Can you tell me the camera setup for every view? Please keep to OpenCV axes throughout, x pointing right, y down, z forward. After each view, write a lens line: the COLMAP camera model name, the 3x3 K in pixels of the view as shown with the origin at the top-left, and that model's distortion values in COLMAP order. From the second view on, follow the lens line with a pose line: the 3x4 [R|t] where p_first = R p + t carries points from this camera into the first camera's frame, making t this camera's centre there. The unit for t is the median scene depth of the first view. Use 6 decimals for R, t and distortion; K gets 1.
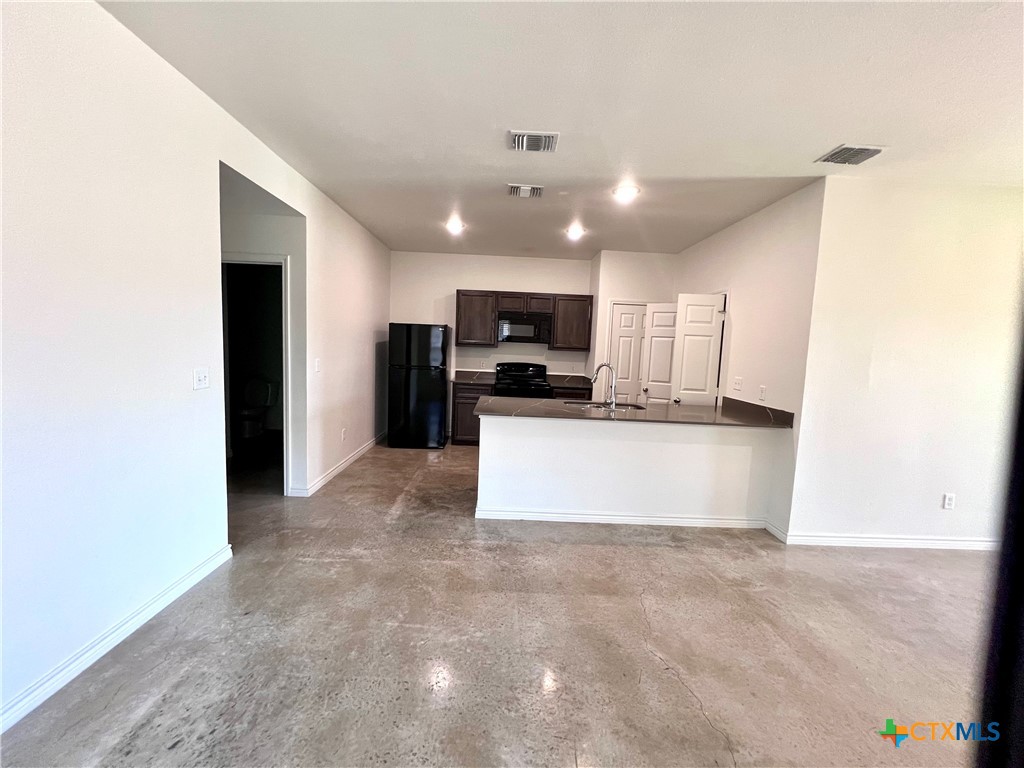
lens RADIAL K [[409.1, 0, 511.4], [0, 409.1, 382.8], [0, 0, 1]] dist [-0.001632, 0.000062]
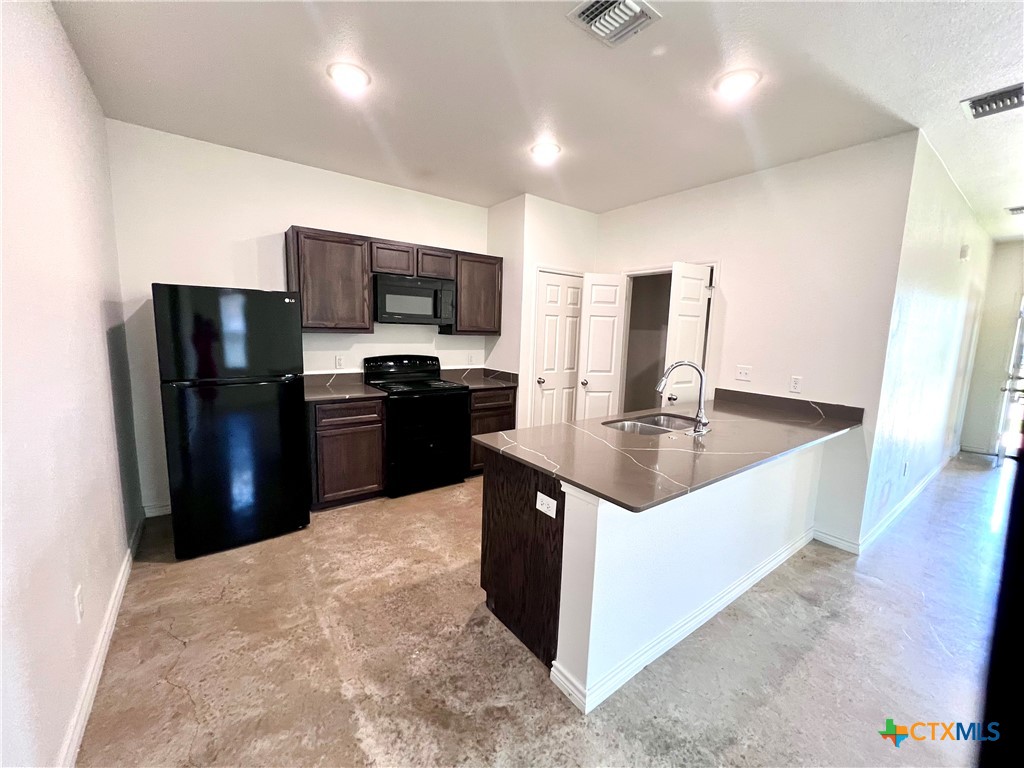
lens RADIAL K [[409.1, 0, 512.3], [0, 409.1, 382.1], [0, 0, 1]] dist [-0.001632, 0.000062]
pose [[0.811856, -0.092685, 0.576454, -0.384310], [0.057238, 0.995198, 0.079400, -0.086441], [-0.581046, -0.031466, 0.813262, 0.670928]]
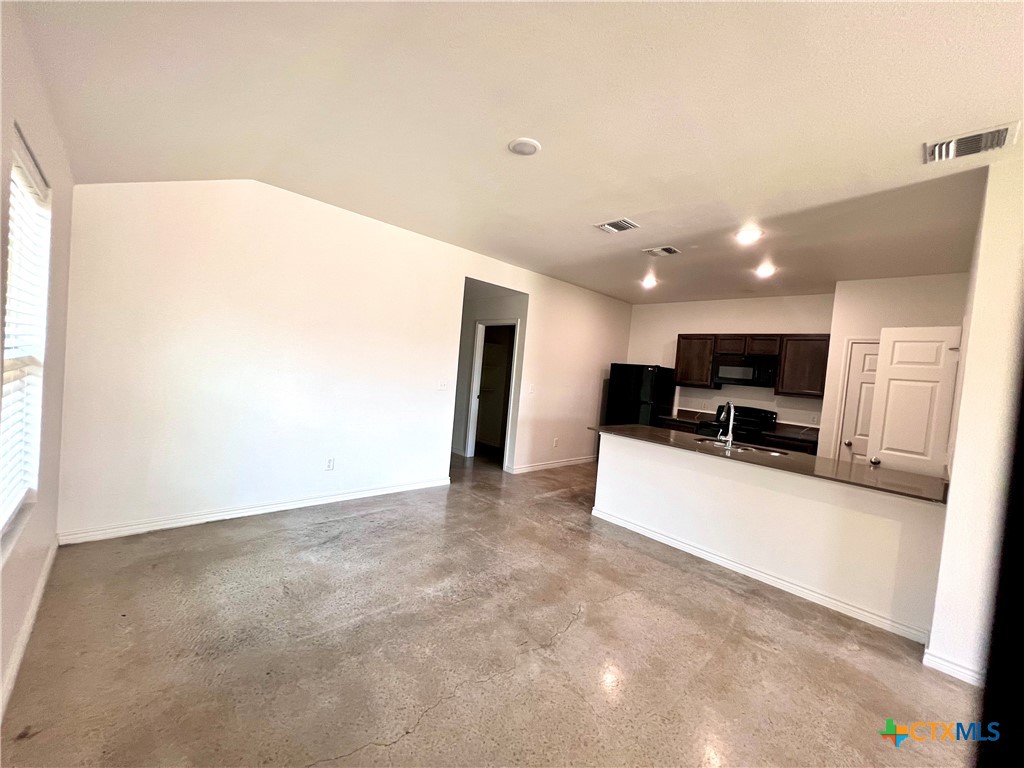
lens RADIAL K [[409.1, 0, 511.3], [0, 409.1, 382.4], [0, 0, 1]] dist [-0.001632, 0.000062]
pose [[0.673523, 0.042737, -0.737929, 0.640737], [-0.127571, 0.990067, -0.059097, 0.035928], [0.728074, 0.133941, 0.672286, -0.070623]]
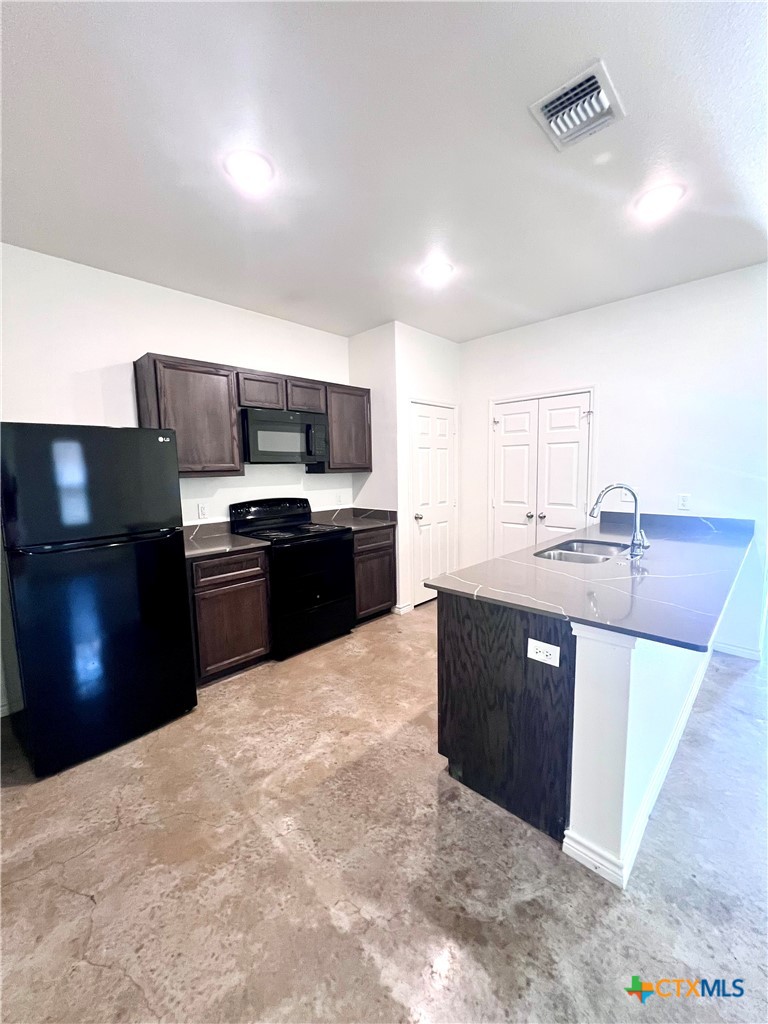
lens RADIAL K [[409.1, 0, 387.8], [0, 409.1, 510.7], [0, 0, 1]] dist [-0.001632, 0.000062]
pose [[0.705086, -0.129765, 0.697147, -0.481852], [0.114248, 0.991058, 0.068925, -0.095534], [-0.699858, 0.031050, 0.713607, 0.849211]]
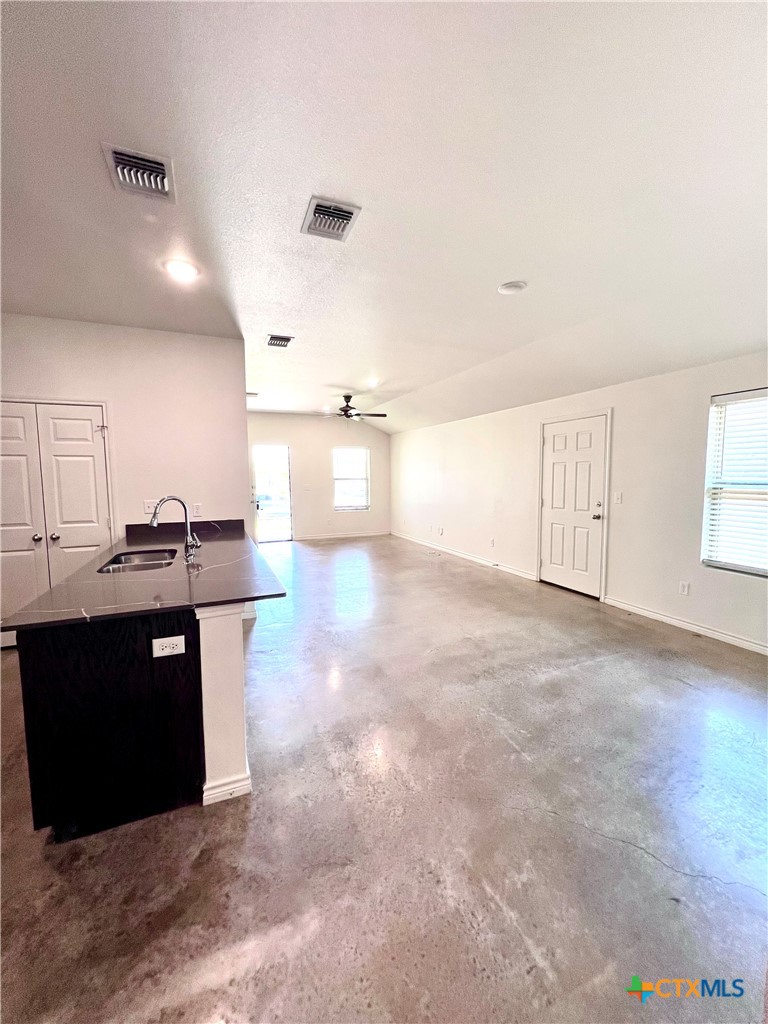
lens RADIAL K [[411.1, 0, 386.7], [0, 411.1, 510.6], [0, 0, 1]] dist [-0.003426, 0.000900]
pose [[-0.376426, -0.119075, 0.918762, -0.612690], [0.077988, 0.984113, 0.159498, -0.114786], [-0.923158, 0.131692, -0.361159, 0.966744]]
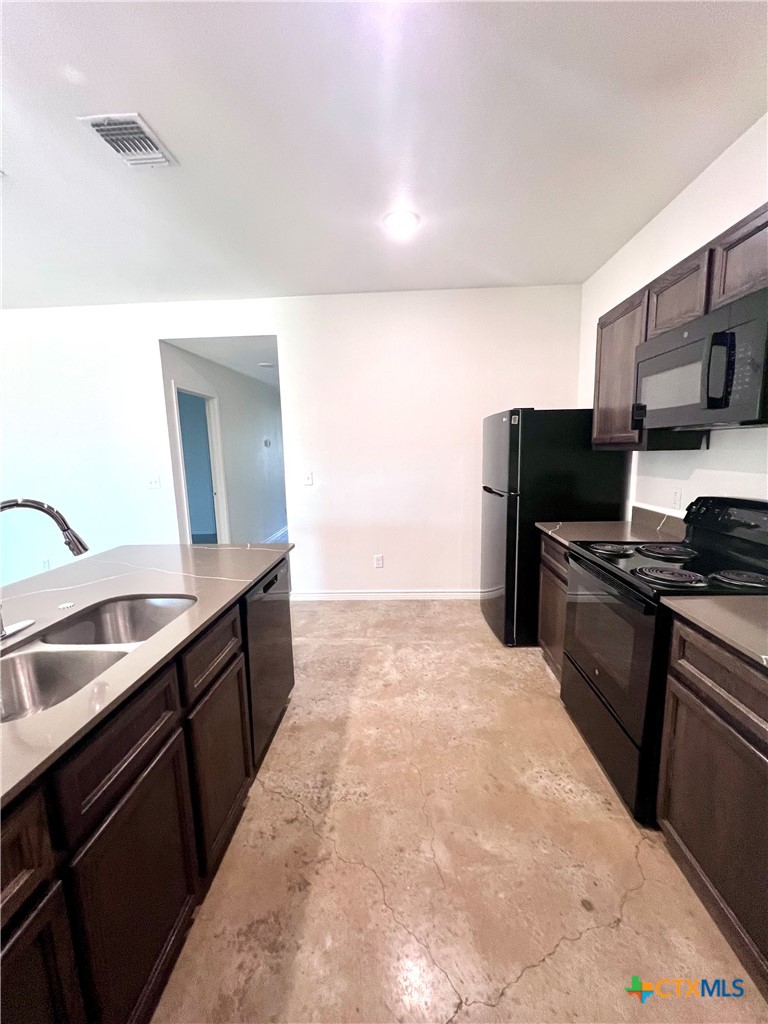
lens RADIAL K [[409.1, 0, 388.5], [0, 409.1, 512.2], [0, 0, 1]] dist [-0.001632, 0.000062]
pose [[-0.067036, 0.110210, -0.991645, 0.561572], [-0.070671, 0.990860, 0.114900, -0.099216], [0.995245, 0.077783, -0.058634, 1.389835]]
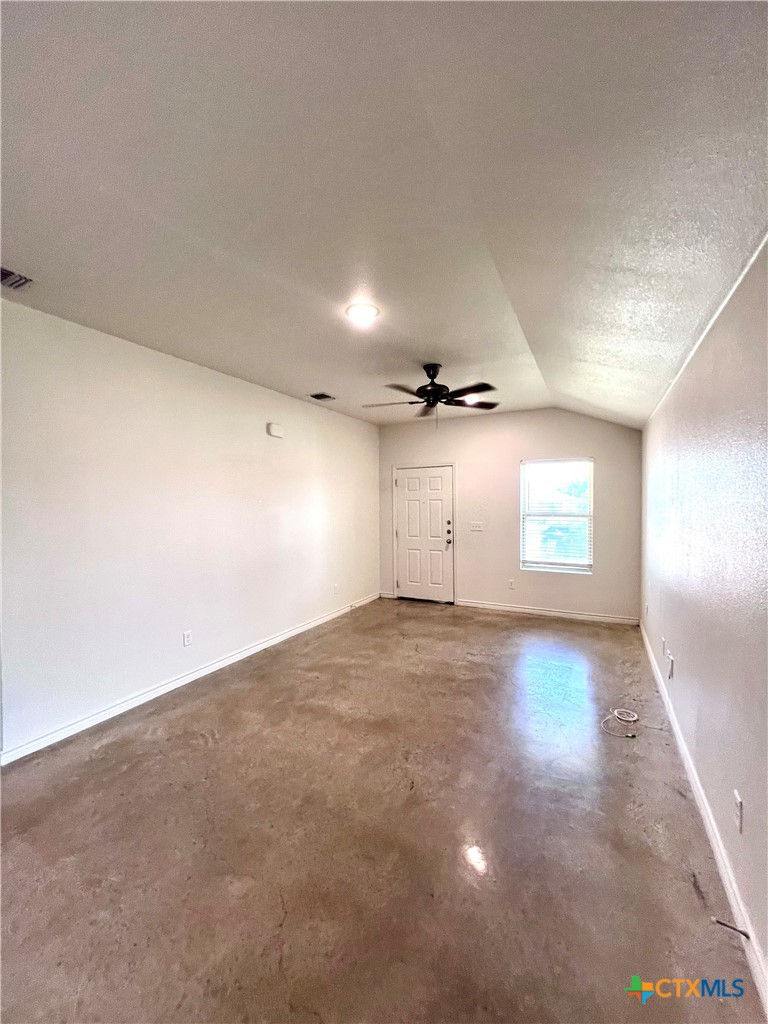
lens RADIAL K [[409.1, 0, 383.1], [0, 409.1, 515.3], [0, 0, 1]] dist [-0.001632, 0.000062]
pose [[0.457810, -0.062110, 0.886878, 0.330134], [0.112349, 0.993601, 0.011589, 0.006102], [-0.881923, 0.094334, 0.461859, -0.007494]]
